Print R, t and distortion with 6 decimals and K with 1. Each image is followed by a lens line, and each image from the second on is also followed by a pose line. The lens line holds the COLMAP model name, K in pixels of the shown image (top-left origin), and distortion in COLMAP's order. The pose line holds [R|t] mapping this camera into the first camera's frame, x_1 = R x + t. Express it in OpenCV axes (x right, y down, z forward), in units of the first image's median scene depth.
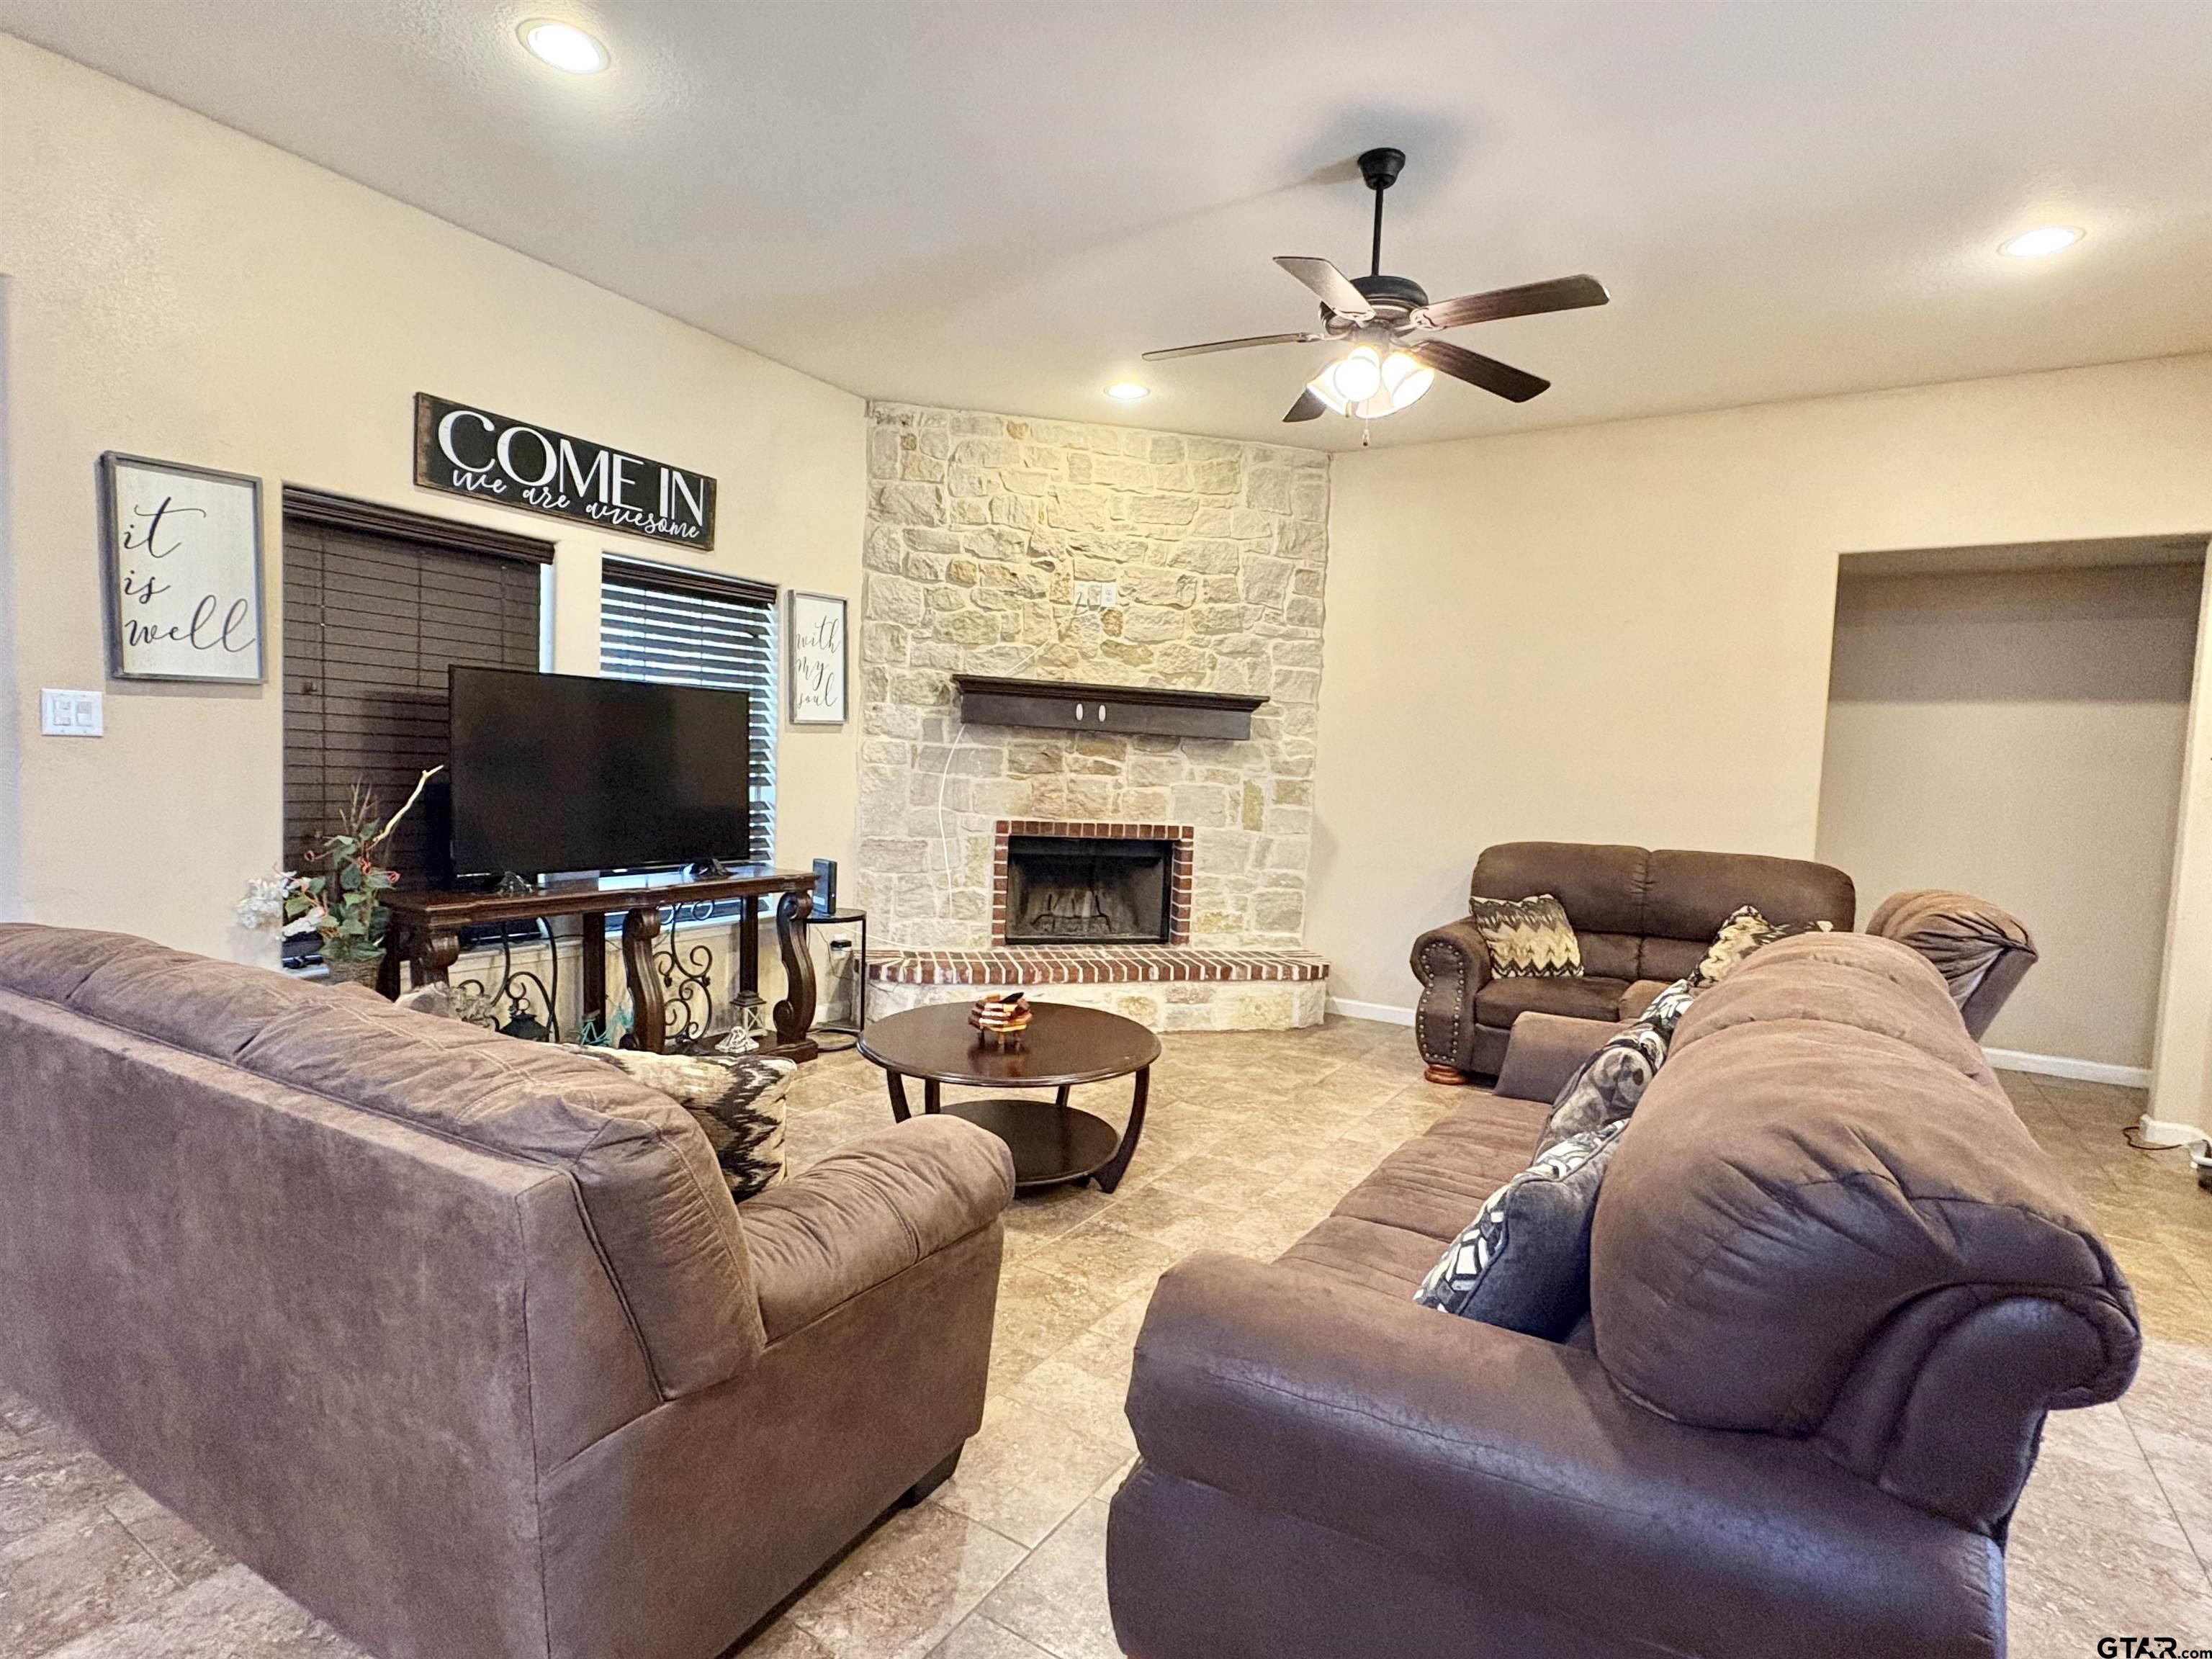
lens RADIAL K [[1101.2, 0, 1105.4], [0, 1101.2, 834.6], [0, 0, 1]] dist [-0.009454, 0.000725]
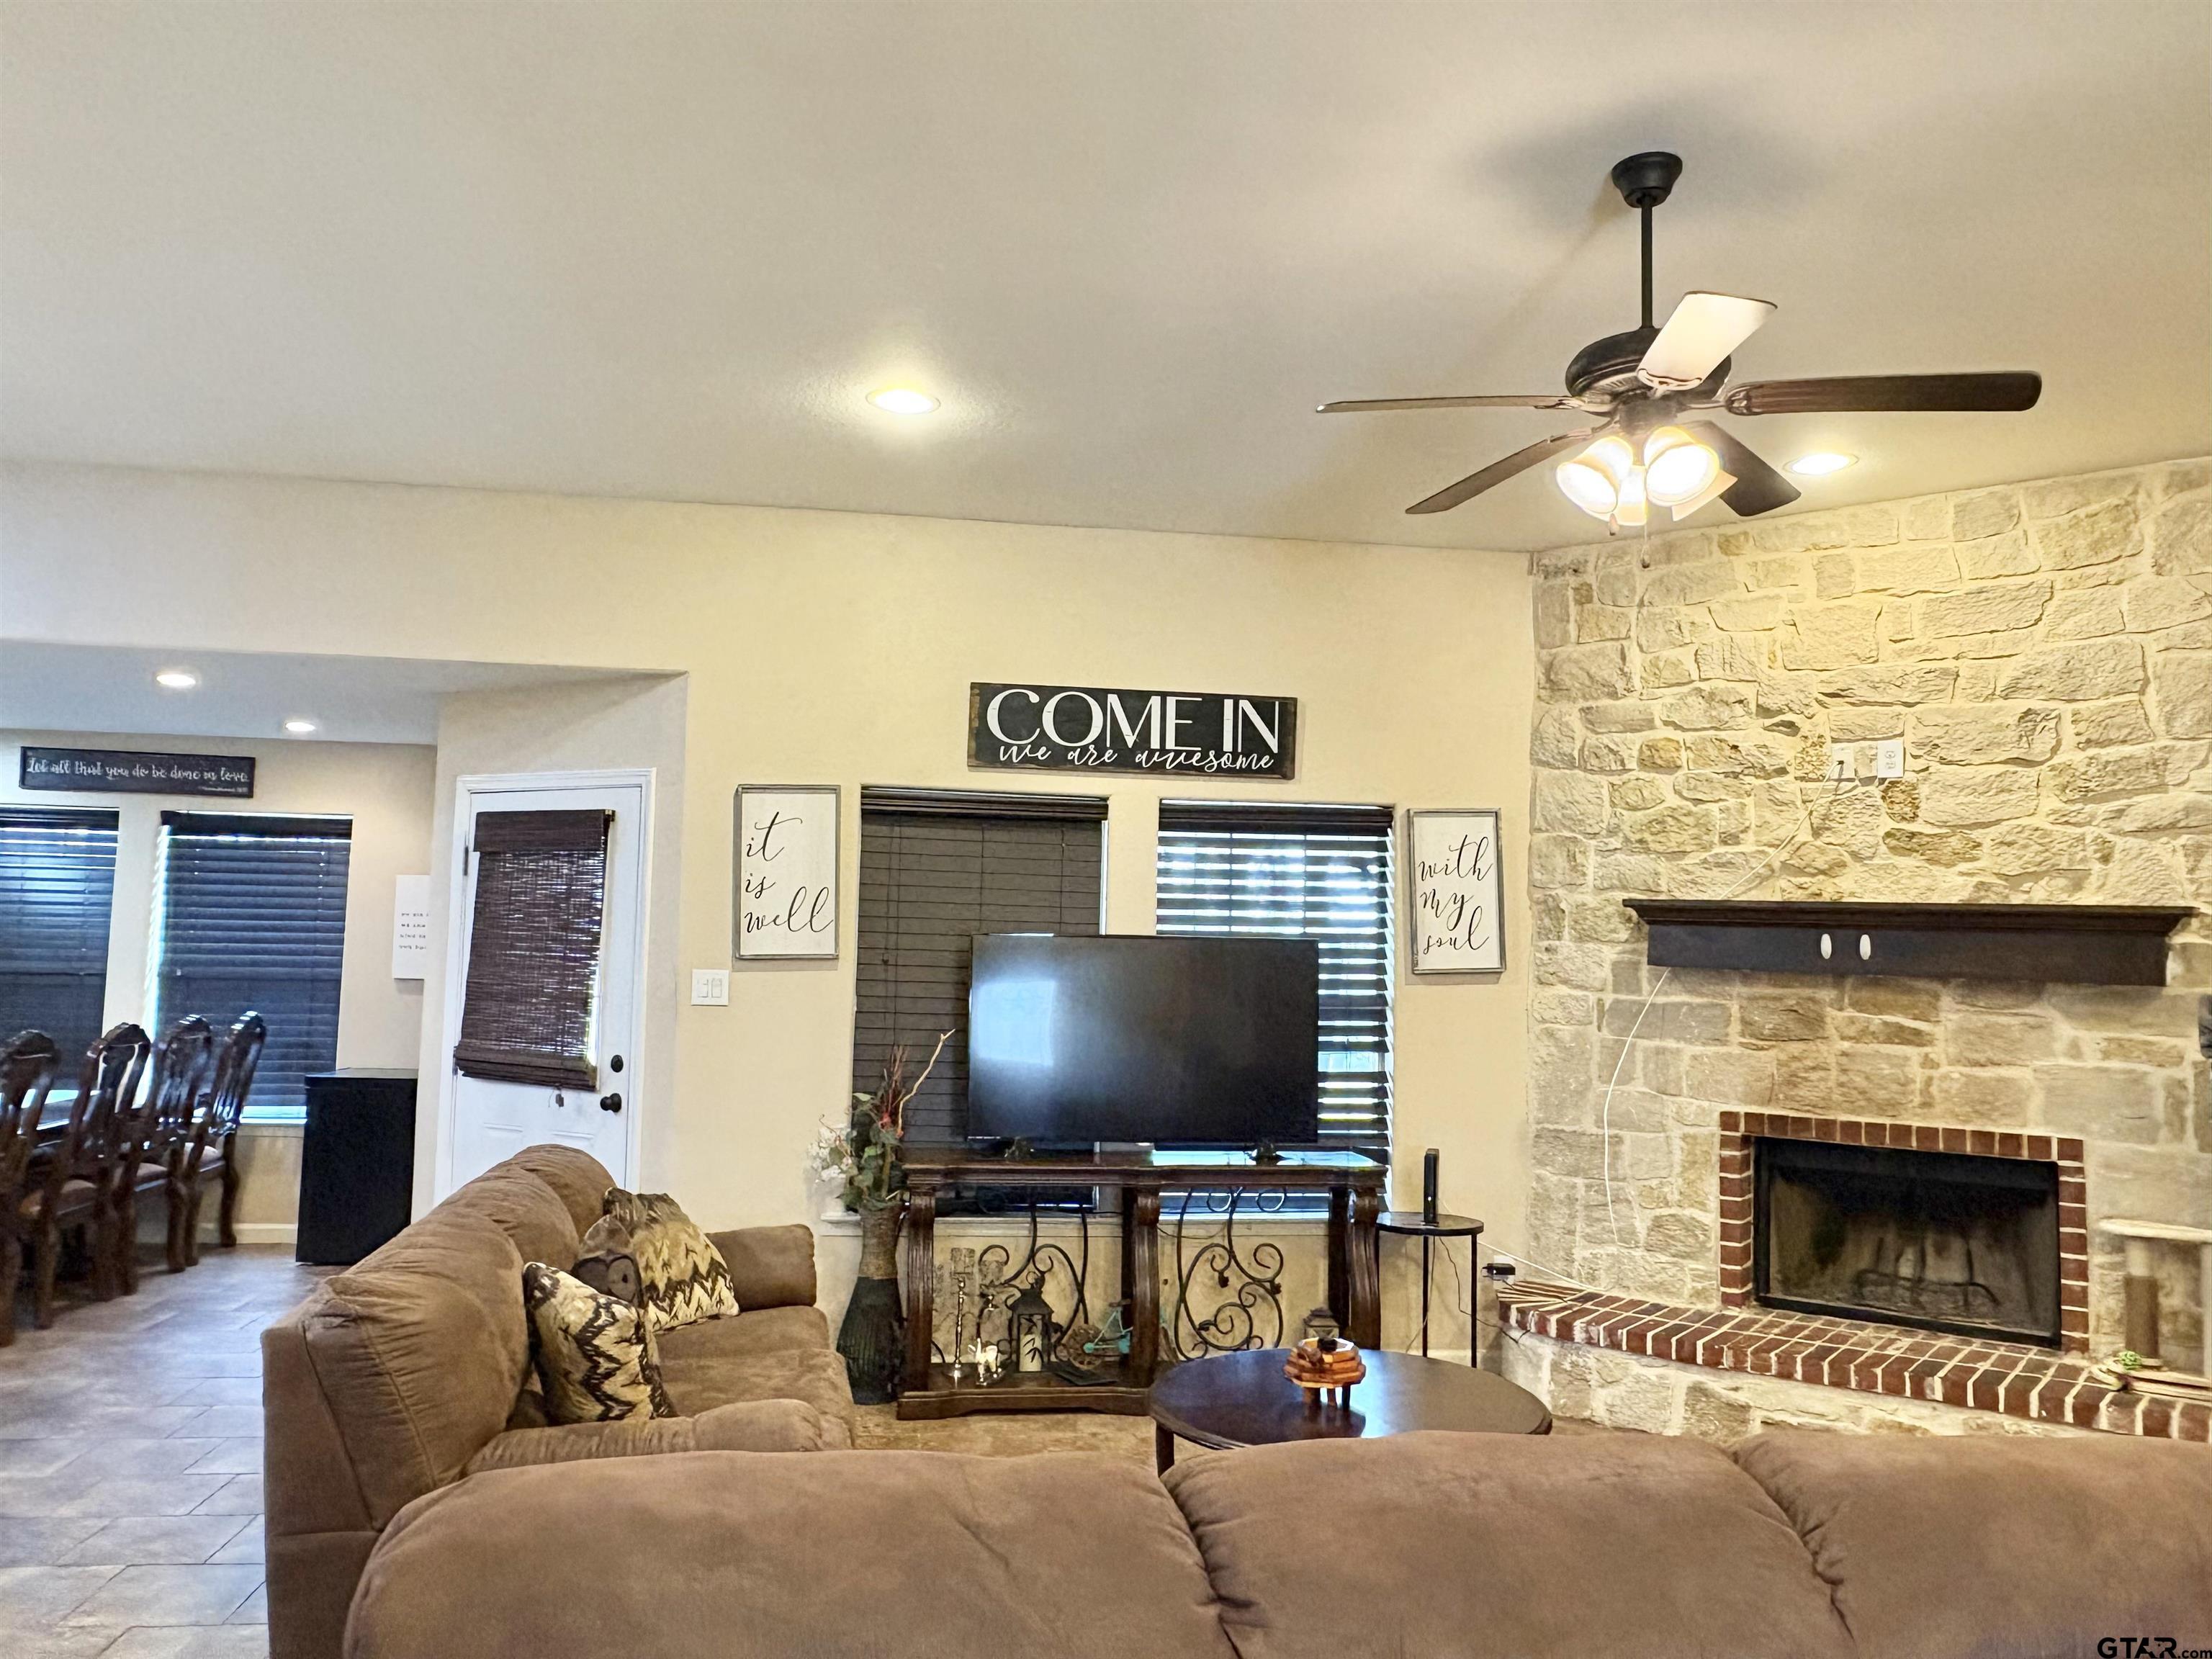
lens RADIAL K [[1590.1, 0, 1104.7], [0, 1590.1, 840.2], [0, 0, 1]] dist [-0.002575, -0.003071]
pose [[0.634371, -0.079634, -0.768916, 0.434409], [-0.047950, 0.988711, -0.141957, -0.021394], [0.771540, 0.126923, 0.623391, 0.093500]]
